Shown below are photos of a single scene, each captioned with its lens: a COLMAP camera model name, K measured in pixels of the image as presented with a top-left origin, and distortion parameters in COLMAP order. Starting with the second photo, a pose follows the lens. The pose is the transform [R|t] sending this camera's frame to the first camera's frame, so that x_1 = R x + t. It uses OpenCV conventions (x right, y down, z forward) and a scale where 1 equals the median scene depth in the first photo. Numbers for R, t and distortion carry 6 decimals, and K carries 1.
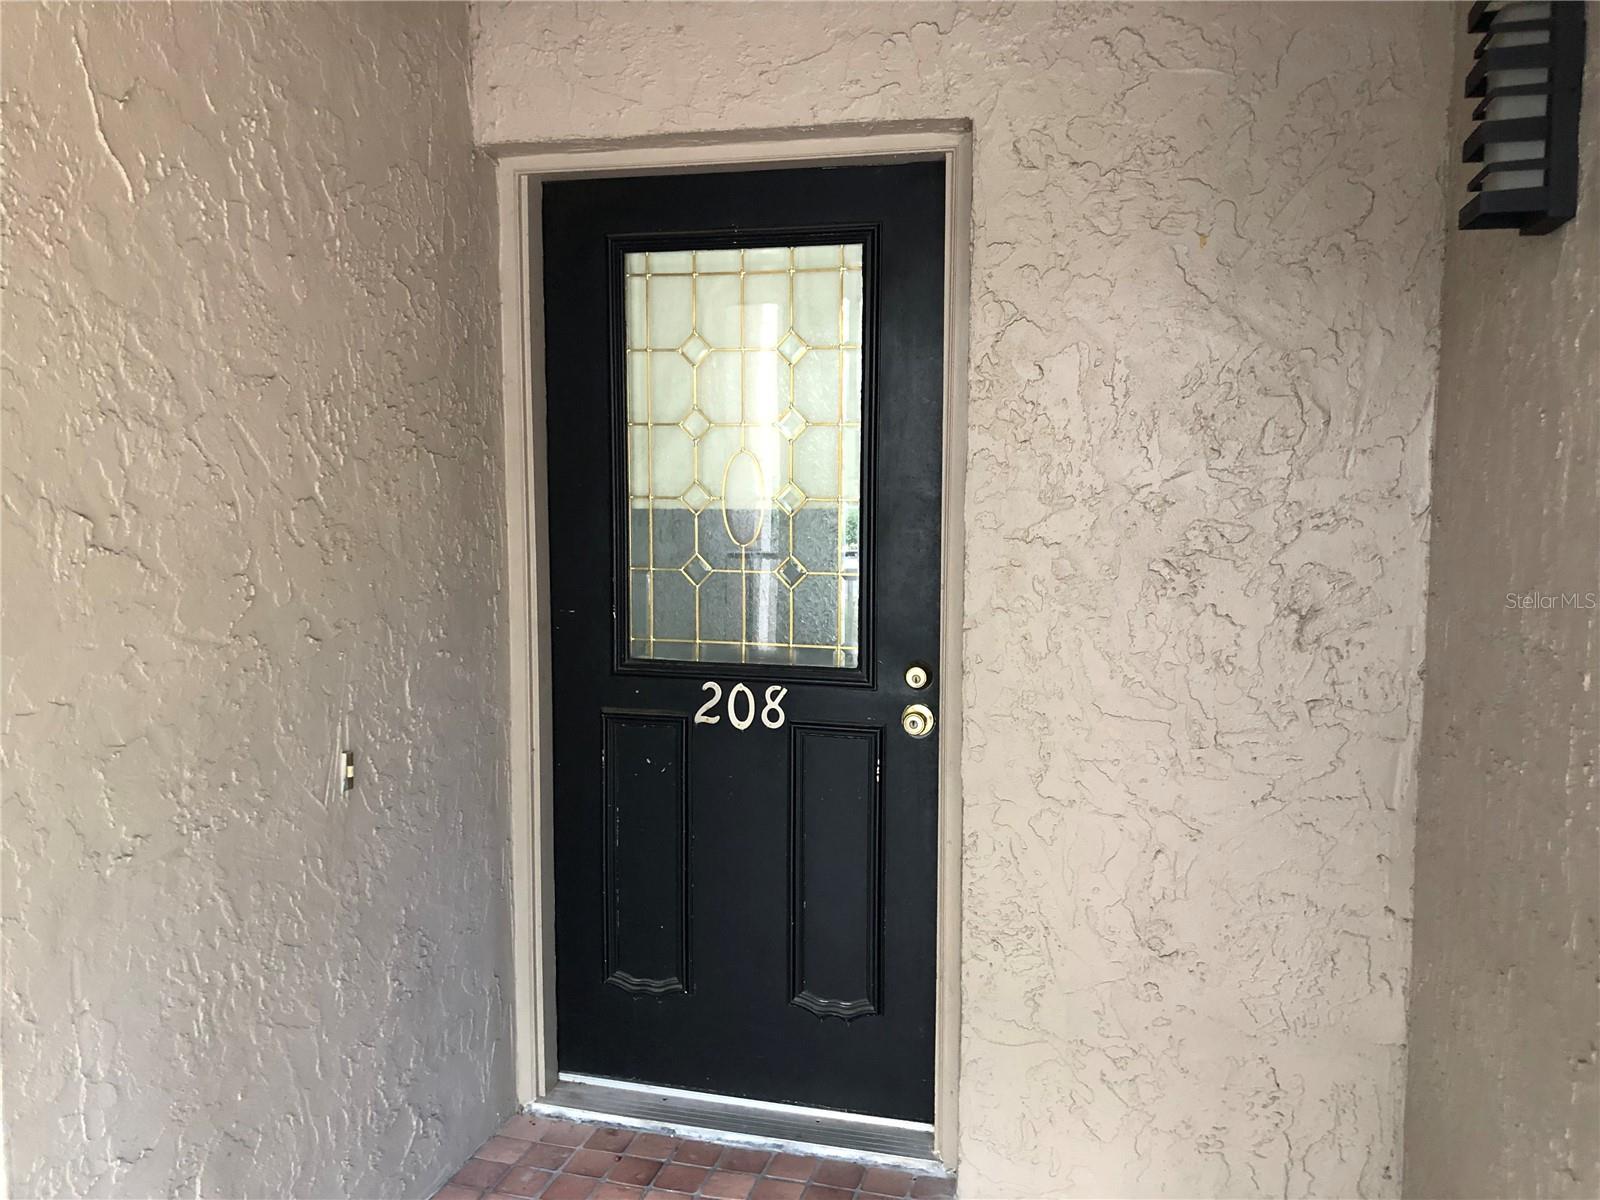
lens RADIAL K [[1314.3, 0, 800.4], [0, 1314.3, 605.6], [0, 0, 1]] dist [0.075576, -0.094498]
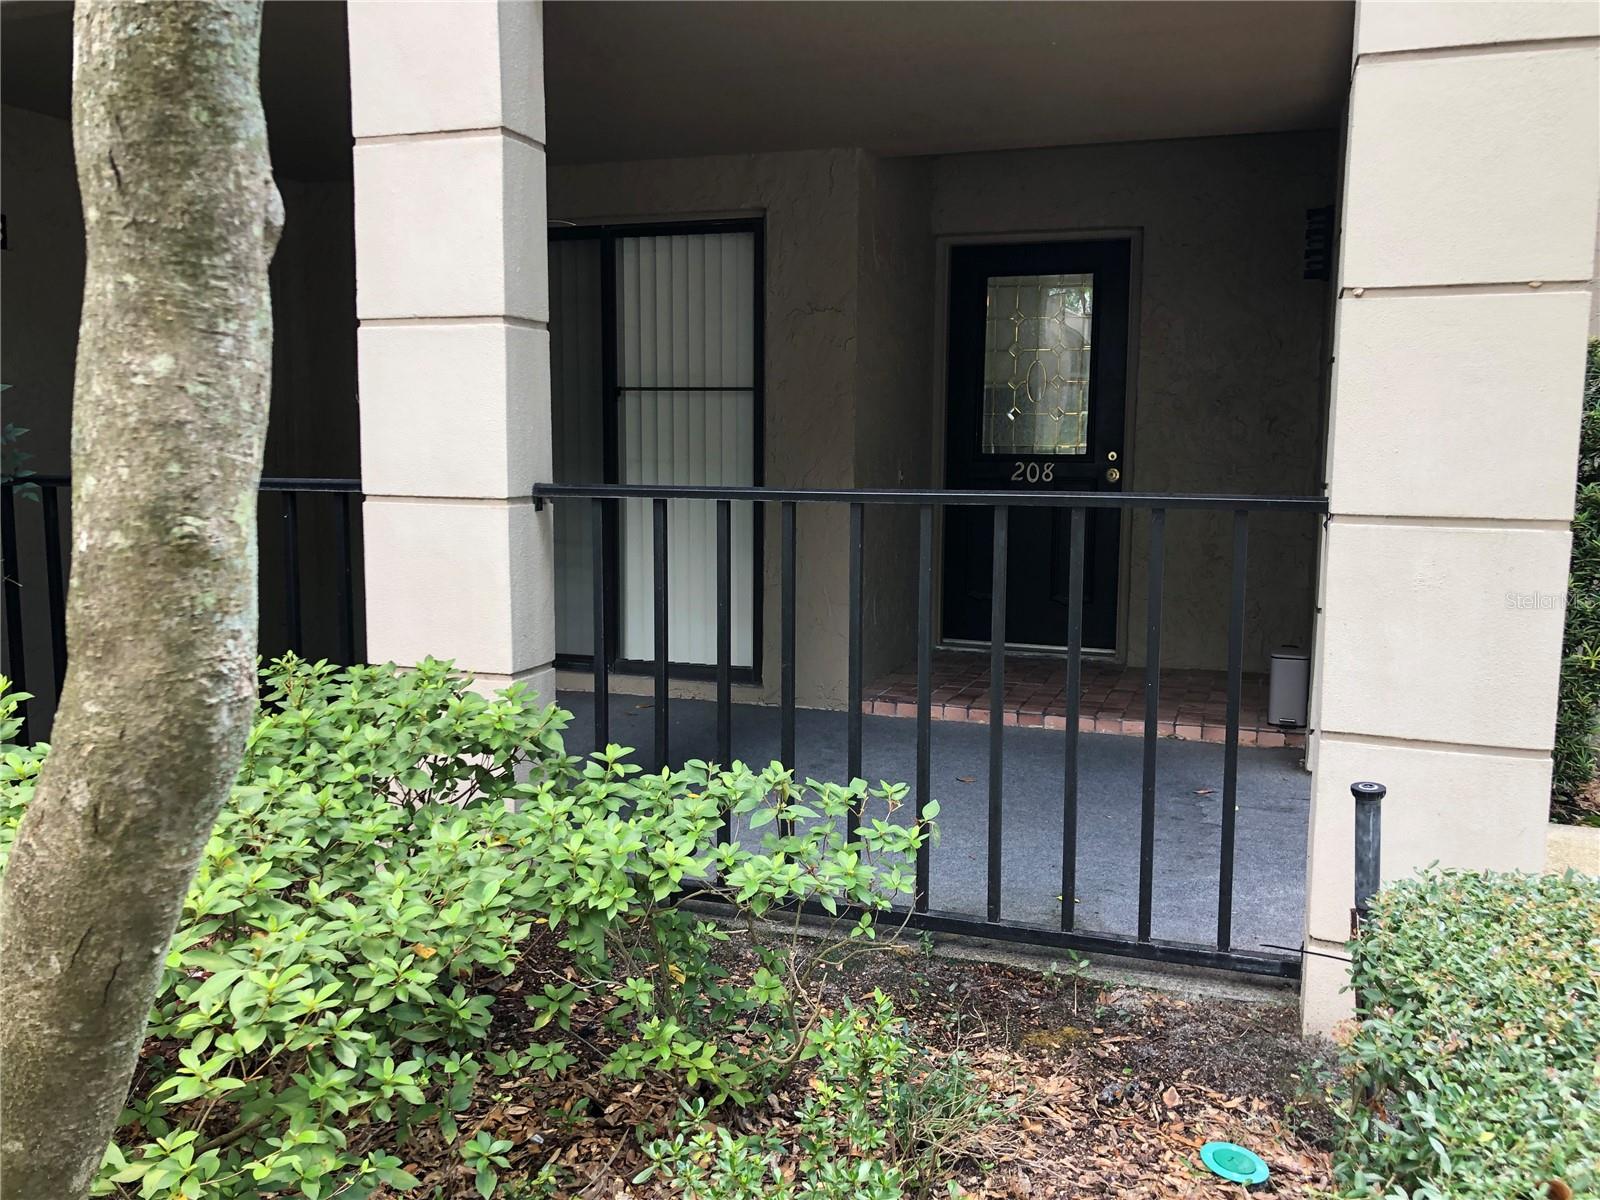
lens RADIAL K [[1314.3, 0, 797.7], [0, 1314.3, 590.7], [0, 0, 1]] dist [0.075576, -0.094498]
pose [[0.995846, 0.017205, -0.089410, -0.257916], [-0.015806, 0.999742, 0.016342, 0.265413], [0.089668, -0.014861, 0.995861, -1.413560]]
